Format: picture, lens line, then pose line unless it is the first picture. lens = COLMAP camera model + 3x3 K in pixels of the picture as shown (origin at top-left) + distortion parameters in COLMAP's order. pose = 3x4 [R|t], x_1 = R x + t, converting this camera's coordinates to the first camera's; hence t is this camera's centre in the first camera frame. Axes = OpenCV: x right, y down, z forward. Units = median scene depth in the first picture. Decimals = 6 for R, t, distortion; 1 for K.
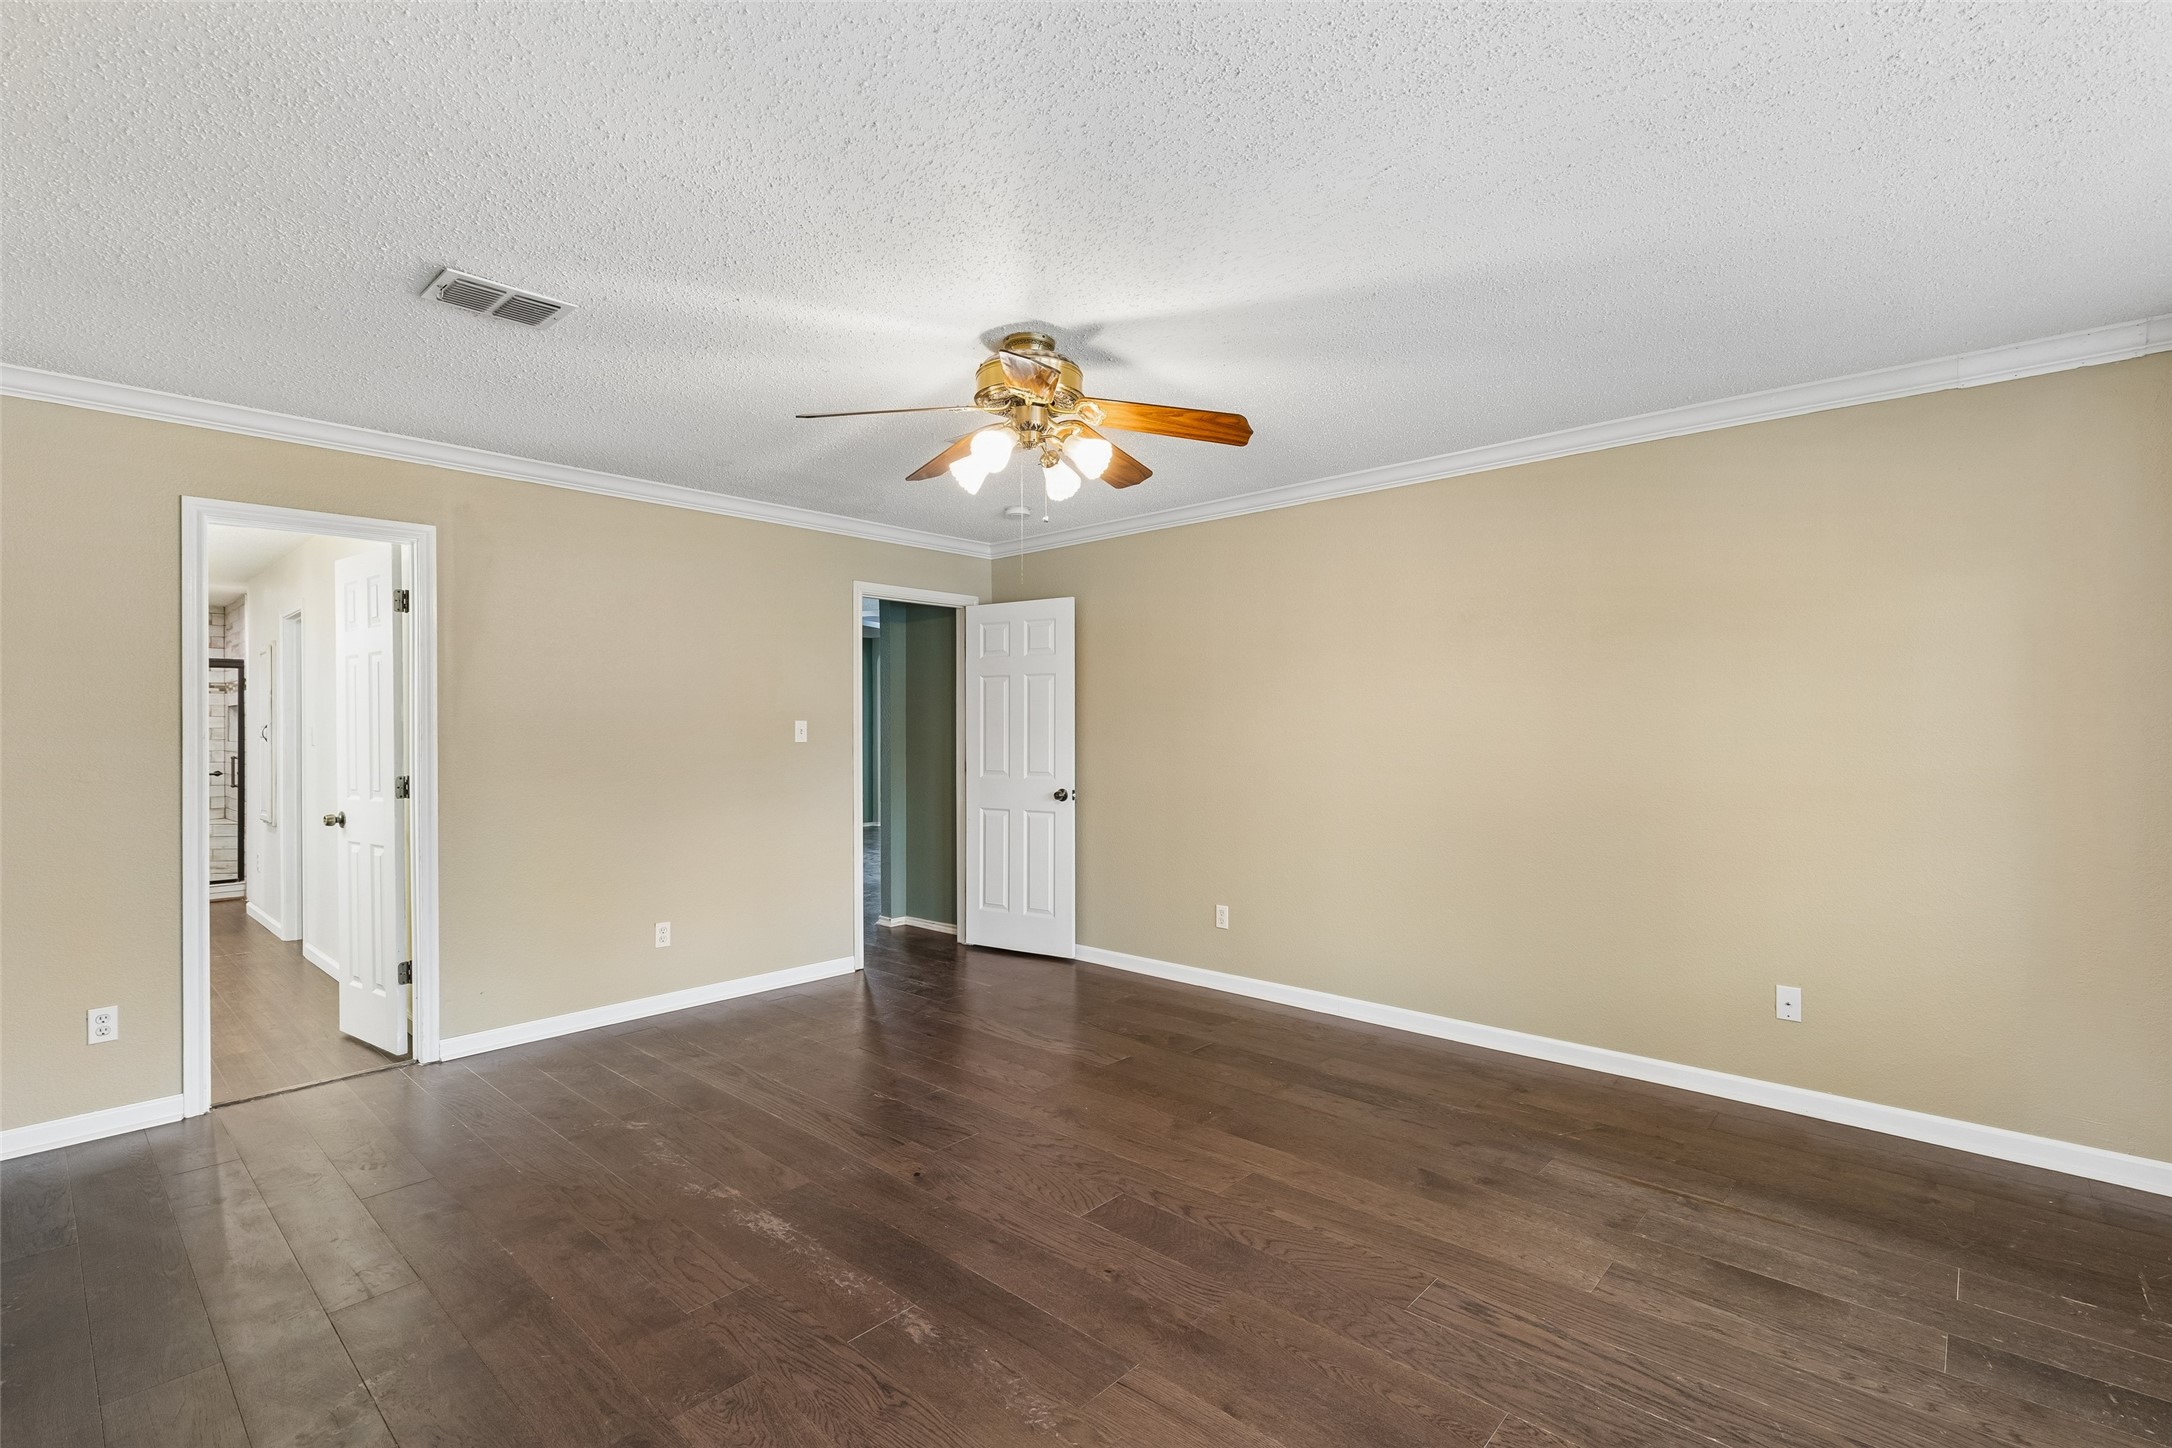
lens RADIAL K [[977.3, 0, 1096.0], [0, 977.3, 720.7], [0, 0, 1]] dist [0.010248, -0.000171]
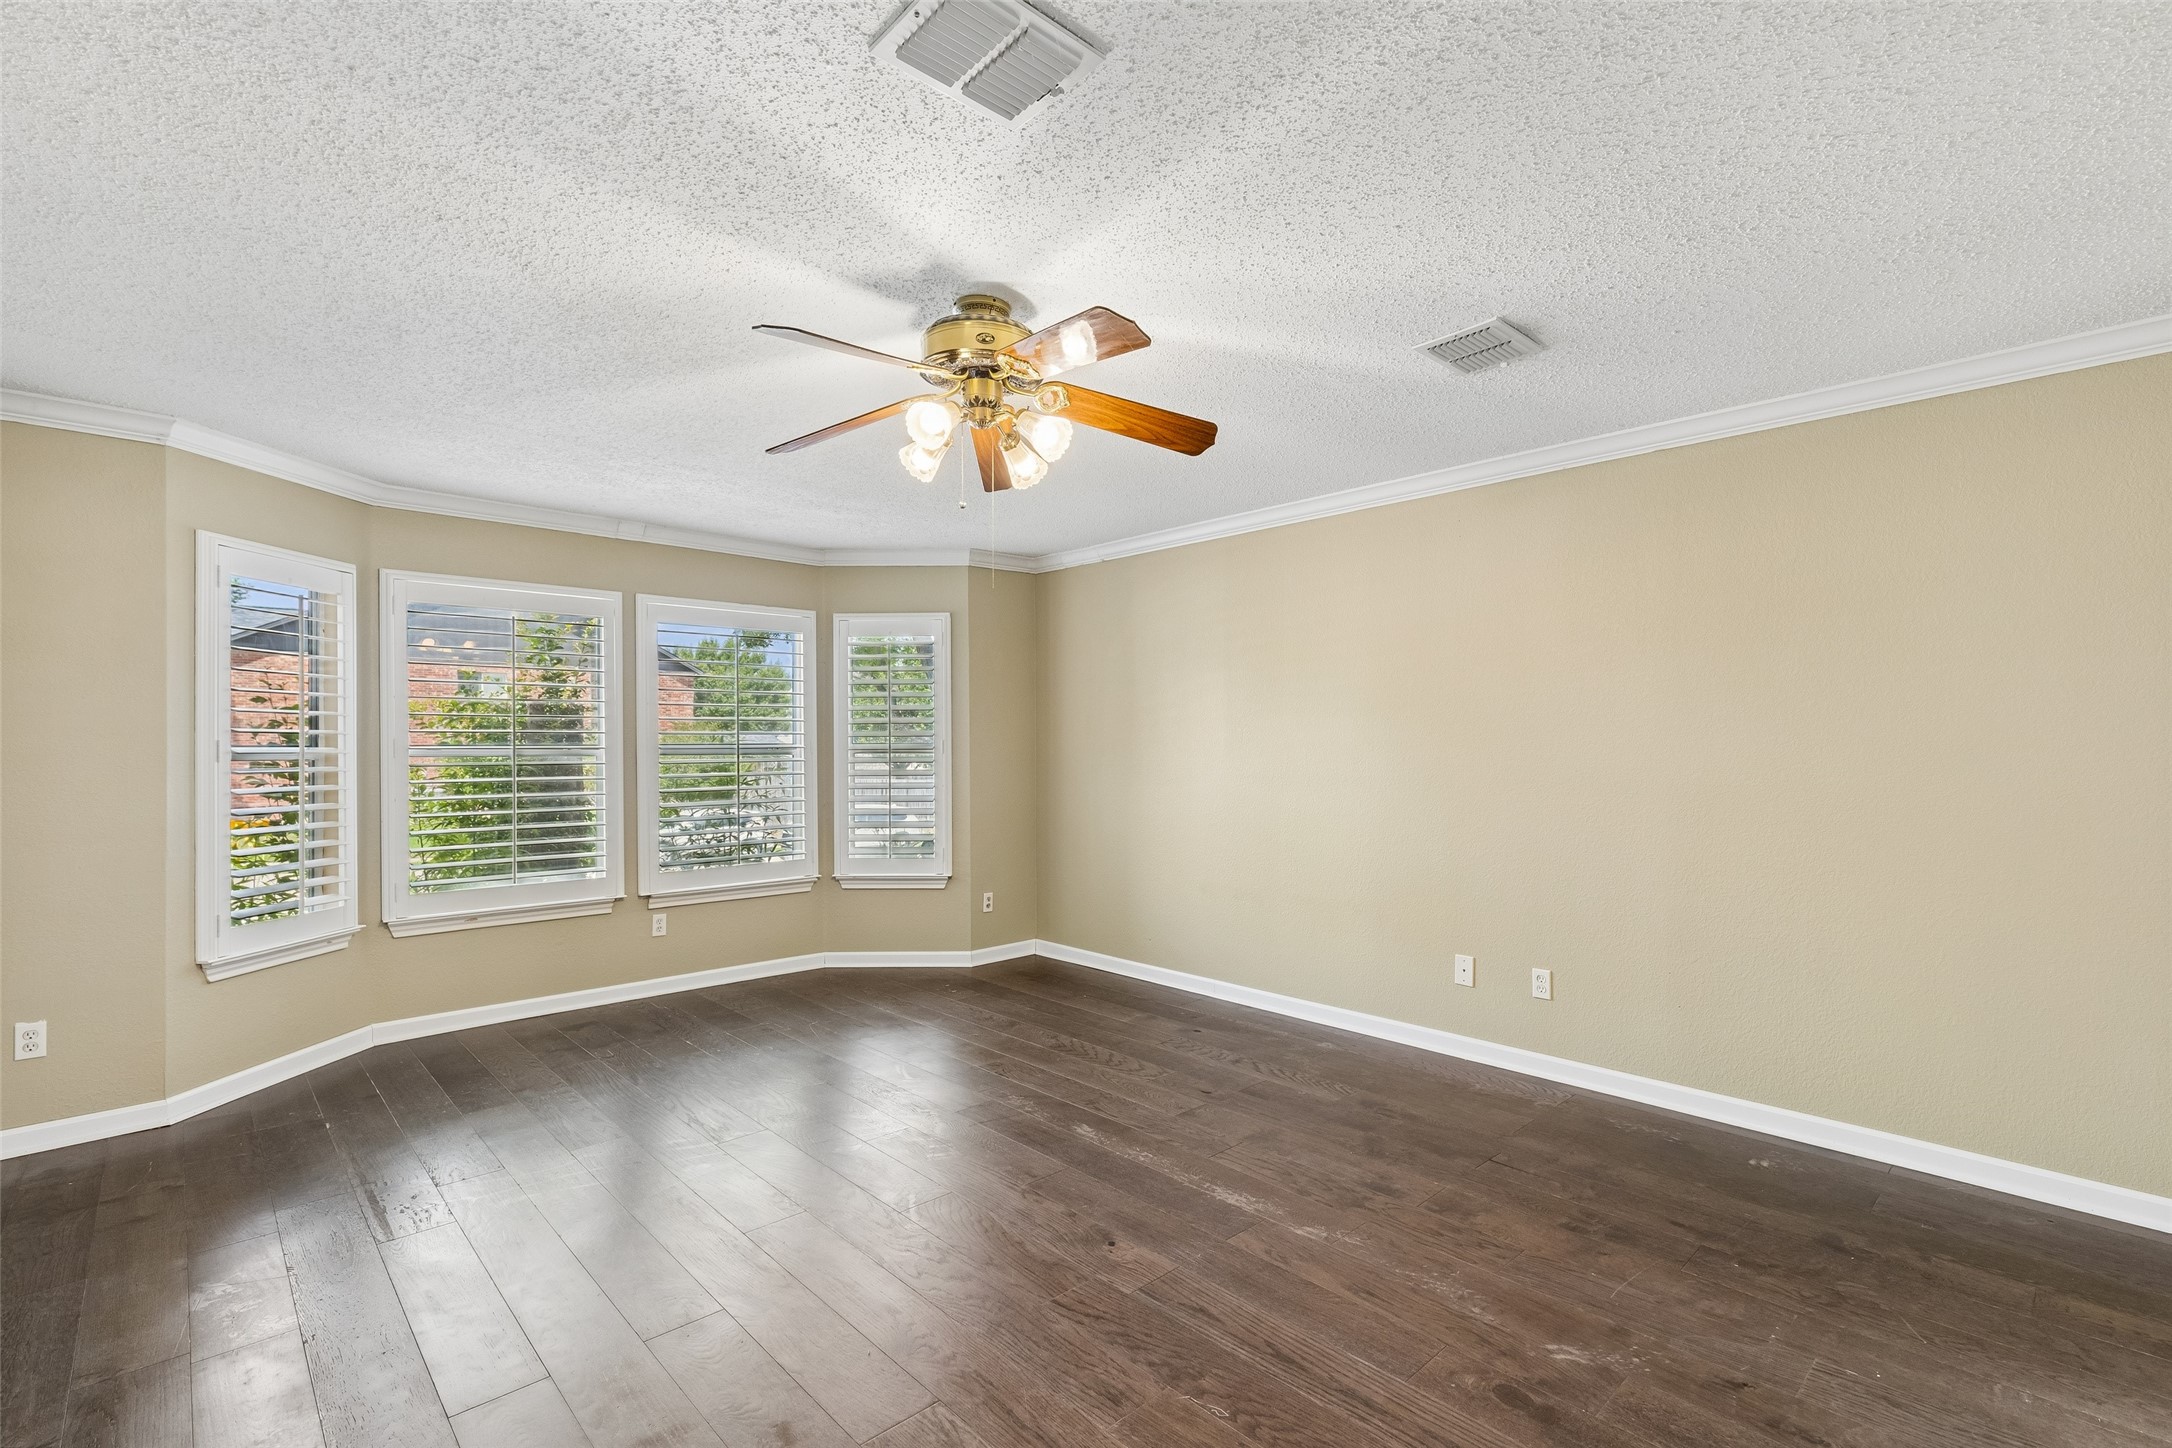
lens RADIAL K [[977.3, 0, 1097.4], [0, 977.3, 732.7], [0, 0, 1]] dist [0.010248, -0.000171]
pose [[-0.996746, 0.009154, 0.080089, -0.252772], [0.007573, 0.999771, -0.020023, 0.017391], [-0.080254, -0.019351, -0.996587, 1.953187]]
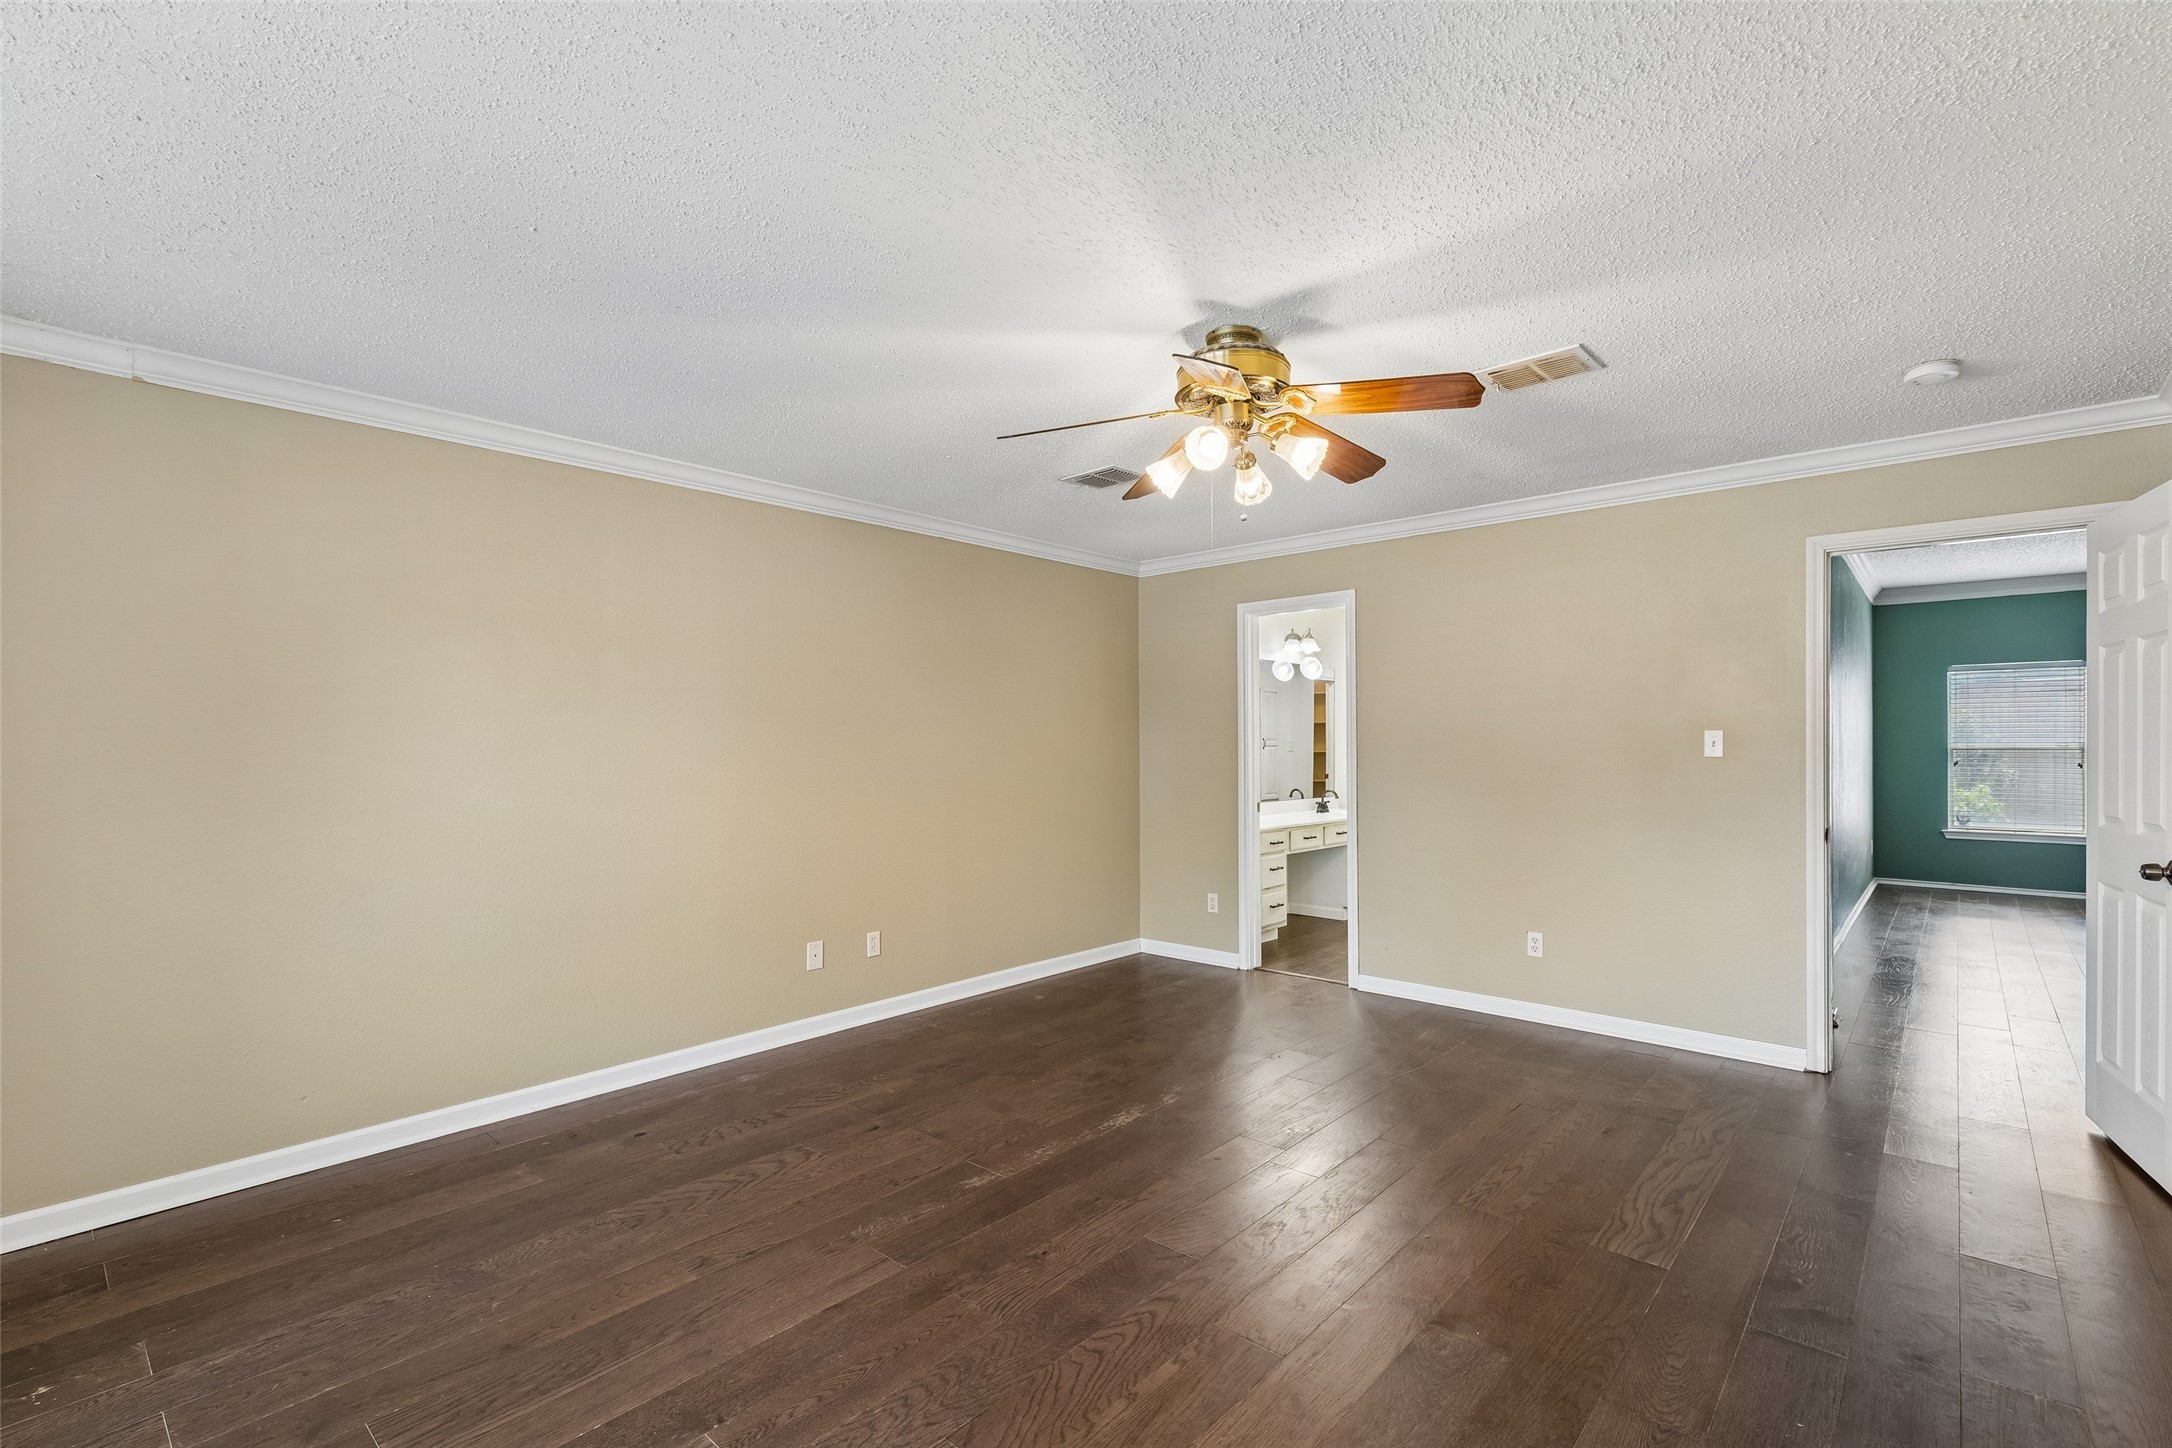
lens RADIAL K [[977.3, 0, 1107.5], [0, 977.3, 744.4], [0, 0, 1]] dist [0.010248, -0.000171]
pose [[0.020299, 0.007145, -0.999768, 0.914171], [0.013055, 0.999887, 0.007410, -0.001596], [0.999709, -0.013202, 0.020203, 0.890807]]
